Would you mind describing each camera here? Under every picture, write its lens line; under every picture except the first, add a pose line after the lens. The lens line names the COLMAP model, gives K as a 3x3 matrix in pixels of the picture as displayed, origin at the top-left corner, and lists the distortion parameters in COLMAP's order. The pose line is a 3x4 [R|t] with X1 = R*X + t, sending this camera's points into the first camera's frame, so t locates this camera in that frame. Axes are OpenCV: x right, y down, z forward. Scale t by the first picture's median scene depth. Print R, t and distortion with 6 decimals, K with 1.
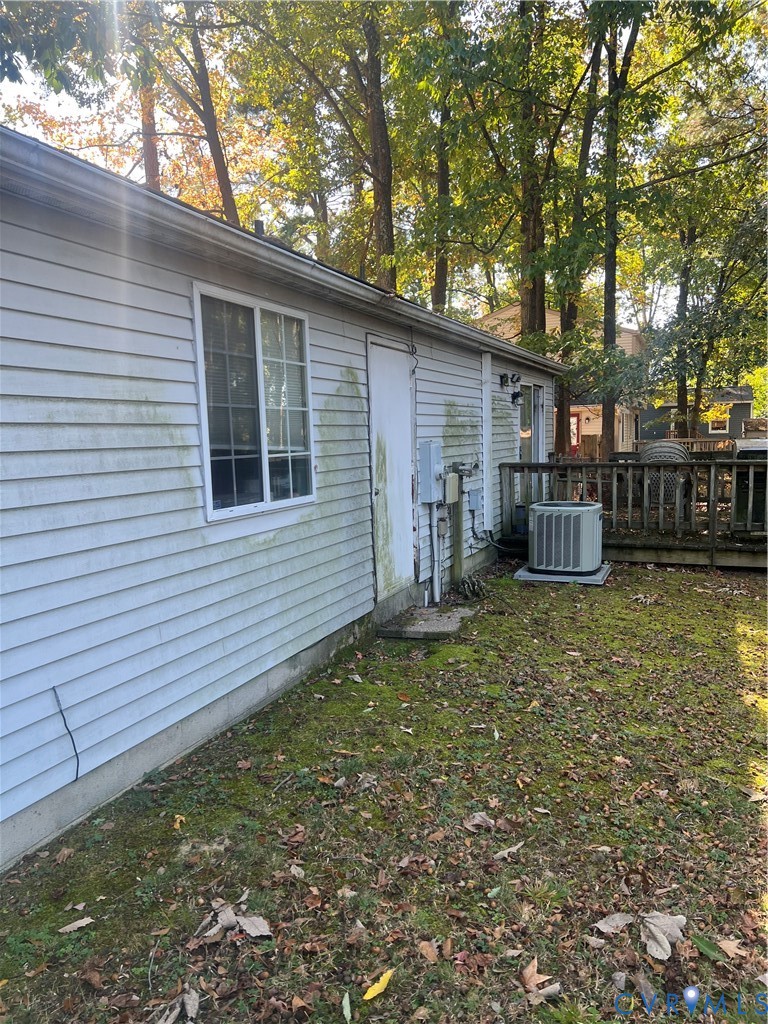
lens RADIAL K [[775.4, 0, 378.4], [0, 775.4, 520.2], [0, 0, 1]] dist [0.068667, -0.079346]
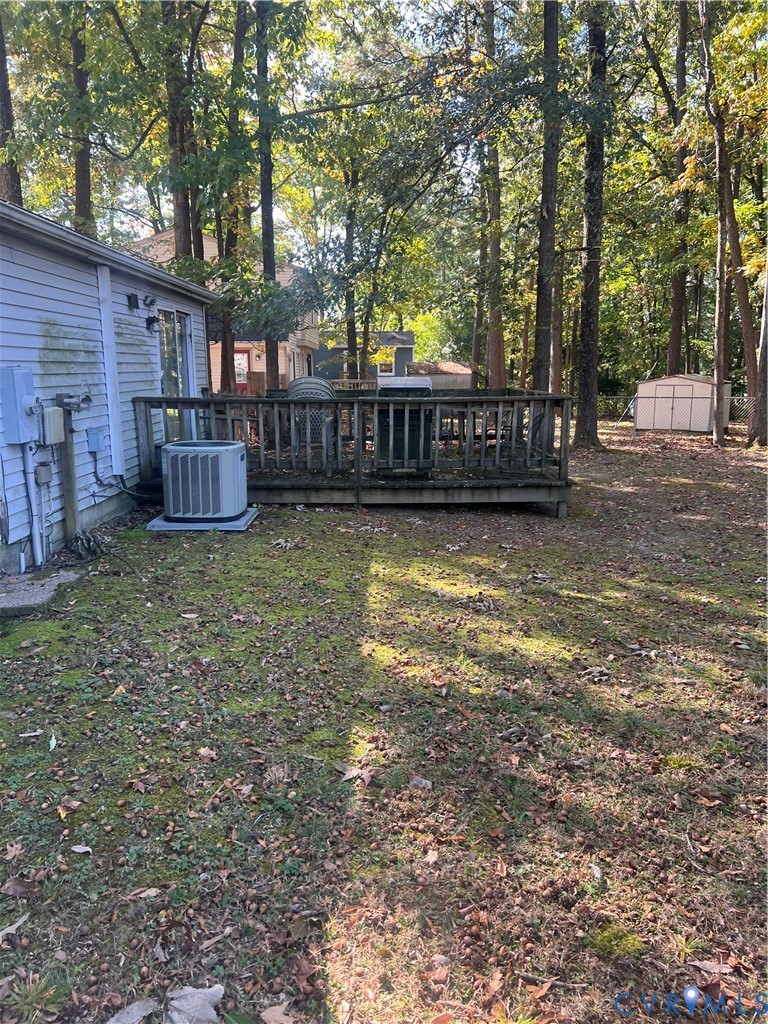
lens RADIAL K [[775.4, 0, 378.4], [0, 775.4, 520.2], [0, 0, 1]] dist [0.068667, -0.079346]
pose [[0.923934, -0.052713, 0.378904, 0.095528], [0.023749, 0.996454, 0.080718, -0.000435], [-0.381815, -0.065579, 0.921909, 0.098971]]
